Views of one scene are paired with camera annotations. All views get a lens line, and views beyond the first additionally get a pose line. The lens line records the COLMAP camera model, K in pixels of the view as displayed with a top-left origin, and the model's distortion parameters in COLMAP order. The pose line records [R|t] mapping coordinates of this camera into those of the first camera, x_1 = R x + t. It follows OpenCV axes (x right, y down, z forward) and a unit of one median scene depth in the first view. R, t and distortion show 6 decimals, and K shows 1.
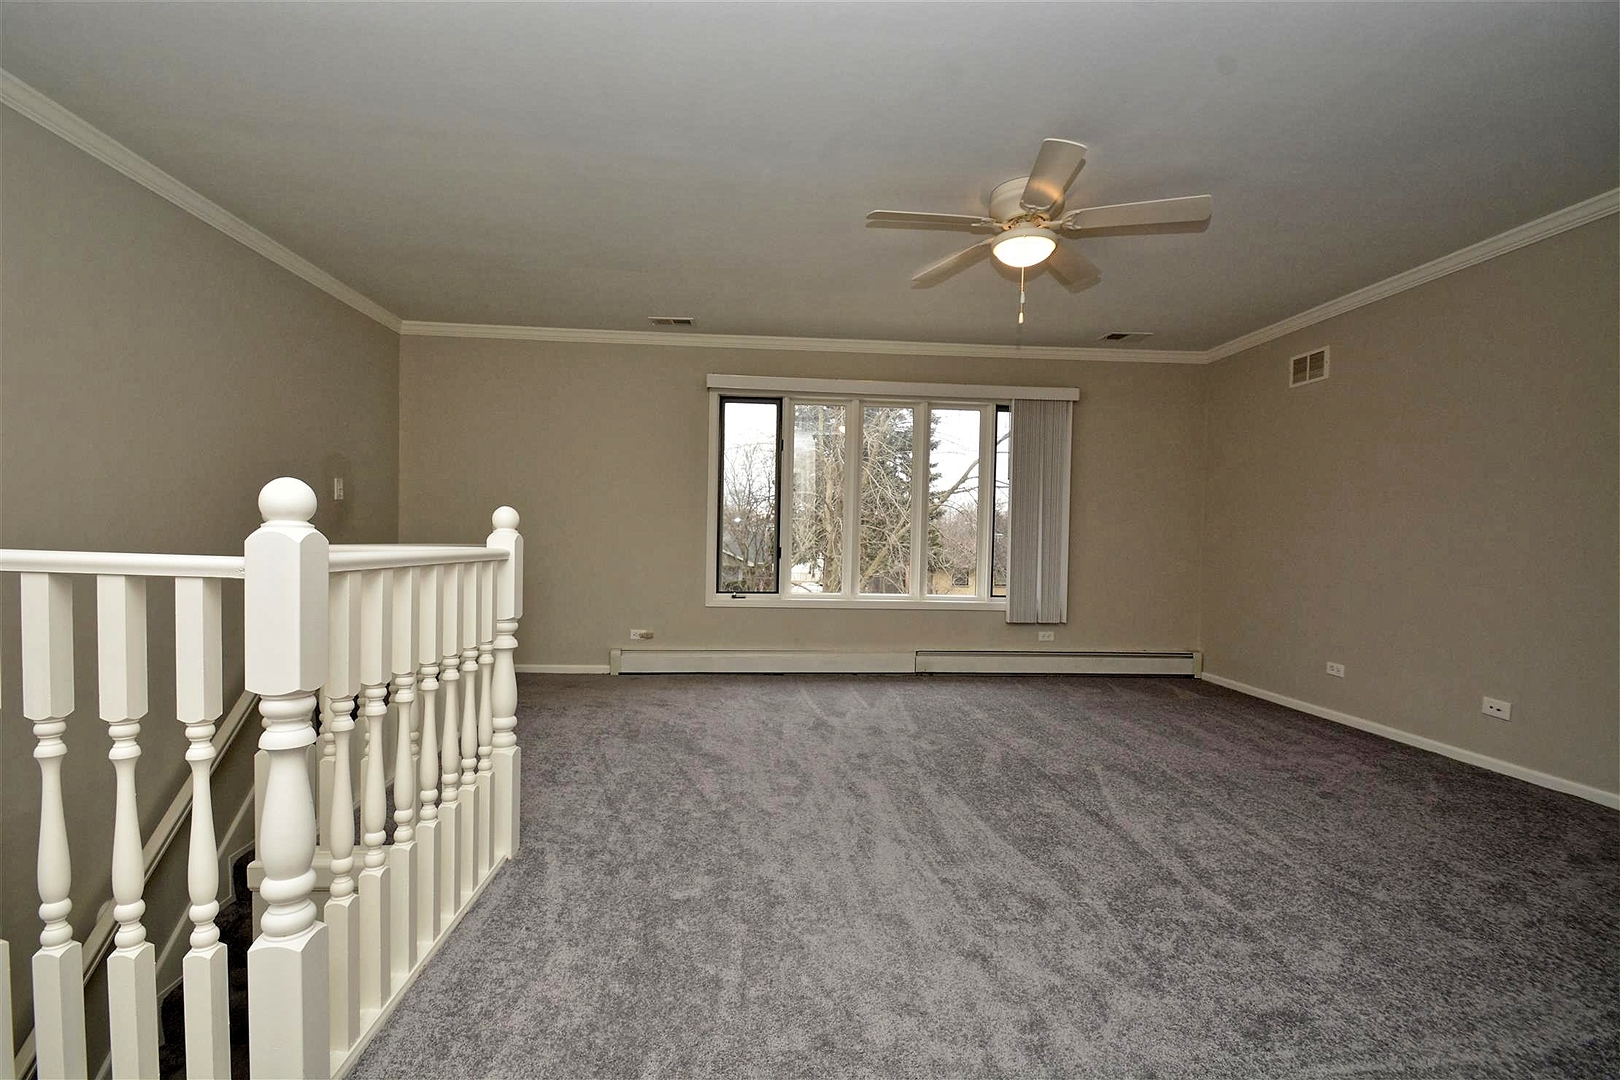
lens RADIAL K [[715.9, 0, 808.9], [0, 715.9, 541.8], [0, 0, 1]] dist [0.000937, -0.008577]
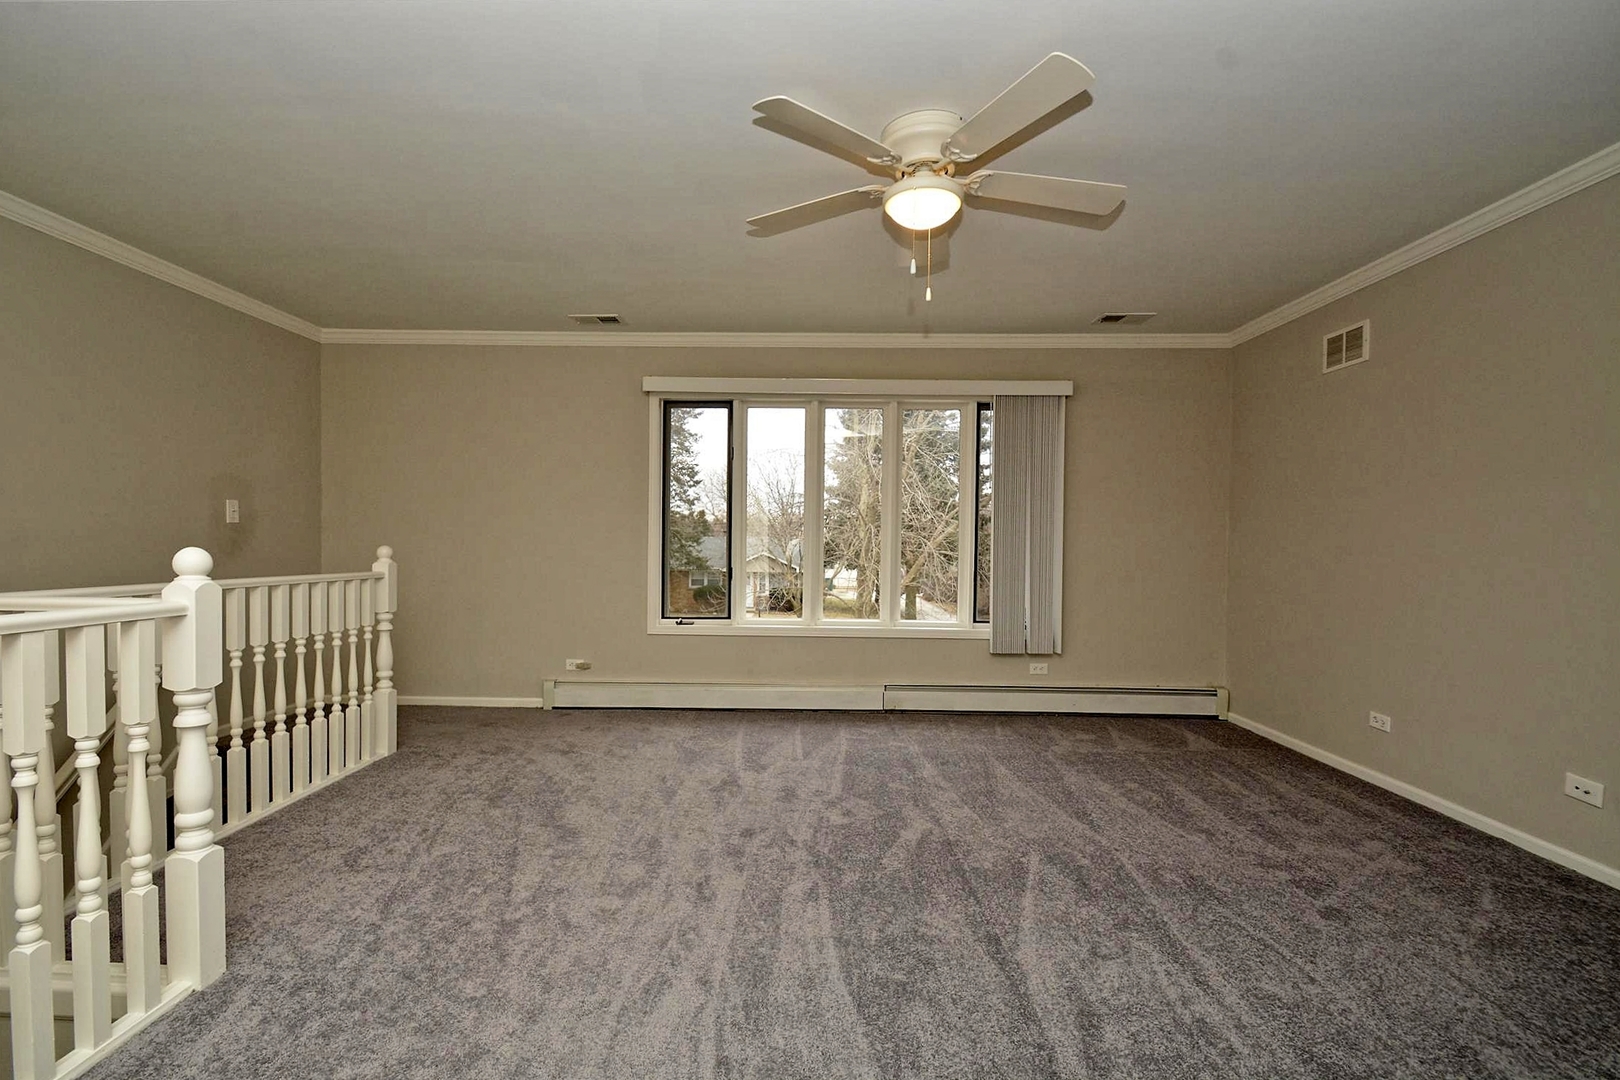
lens RADIAL K [[715.9, 0, 816.0], [0, 715.9, 545.1], [0, 0, 1]] dist [0.000937, -0.008577]
pose [[0.996078, -0.007090, -0.088199, 0.218901], [0.007195, 0.999974, 0.000882, -0.031425], [0.088191, -0.001513, 0.996102, 0.177813]]
